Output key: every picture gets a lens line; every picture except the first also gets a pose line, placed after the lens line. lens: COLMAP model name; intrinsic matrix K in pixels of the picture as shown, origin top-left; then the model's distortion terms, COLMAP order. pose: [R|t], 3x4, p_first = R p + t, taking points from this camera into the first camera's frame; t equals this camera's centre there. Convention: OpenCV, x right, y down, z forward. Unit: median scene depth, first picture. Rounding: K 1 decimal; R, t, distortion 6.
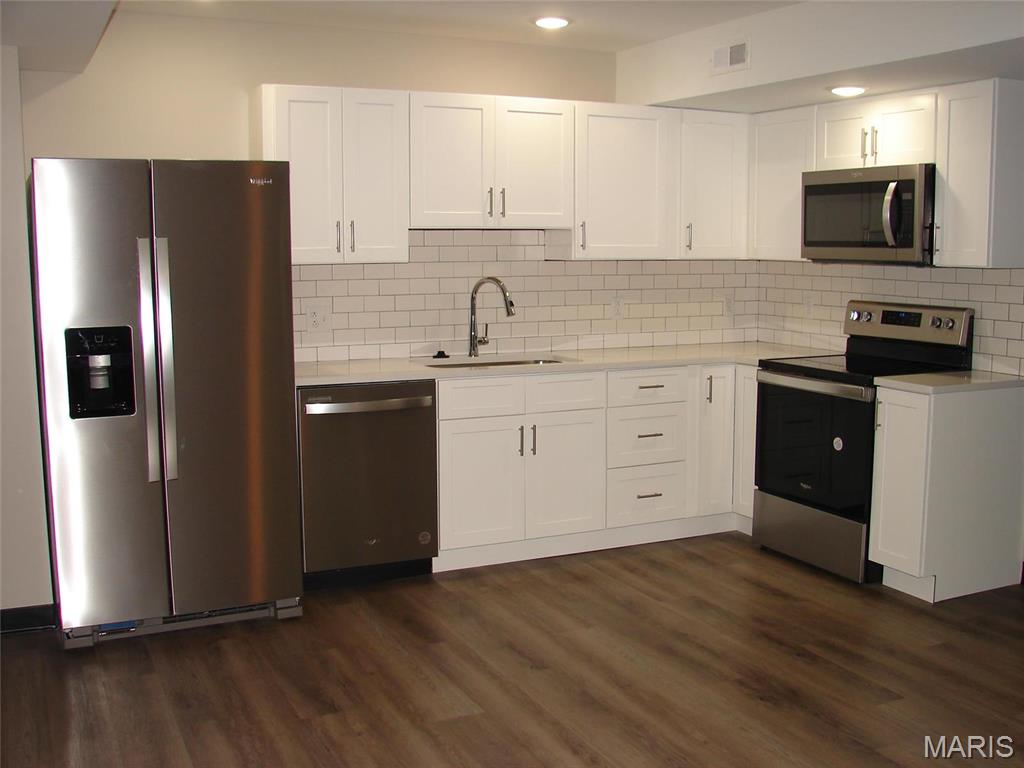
lens RADIAL K [[1130.1, 0, 512.0], [0, 1130.1, 384.0], [0, 0, 1]] dist [-0.196914, 0.206689]
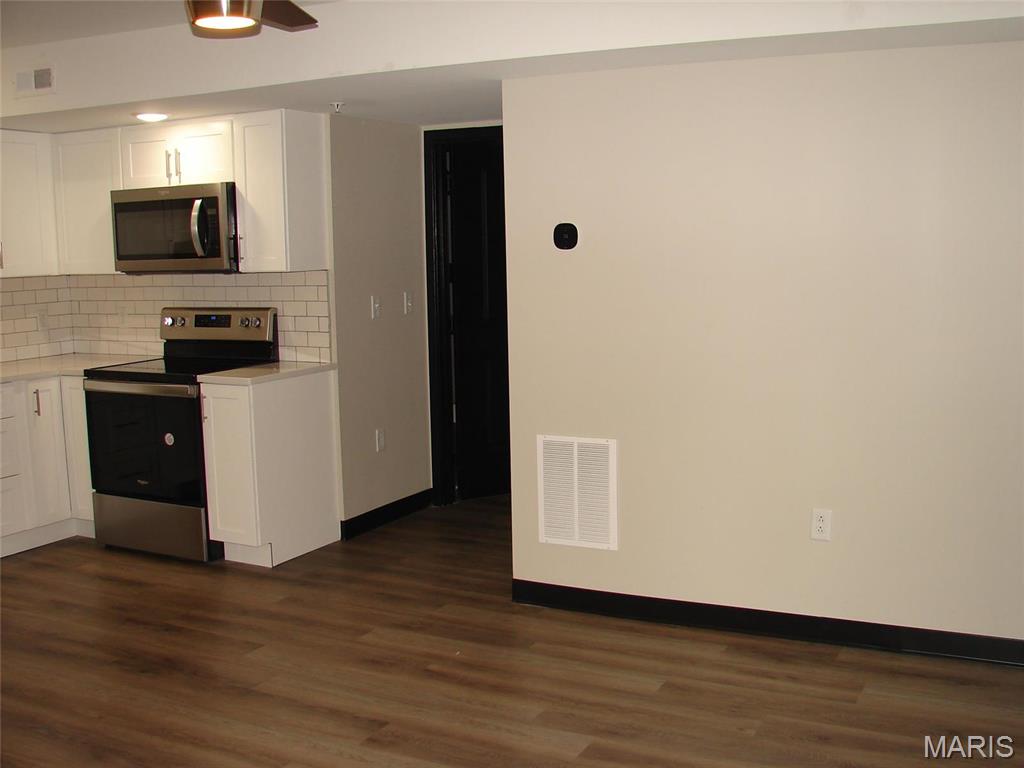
lens RADIAL K [[1130.1, 0, 512.0], [0, 1130.1, 384.0], [0, 0, 1]] dist [-0.196914, 0.206689]
pose [[0.810018, -0.091292, 0.579255, -0.060165], [0.094697, 0.995206, 0.024426, 0.004912], [-0.578708, 0.035068, 0.814781, -0.084984]]
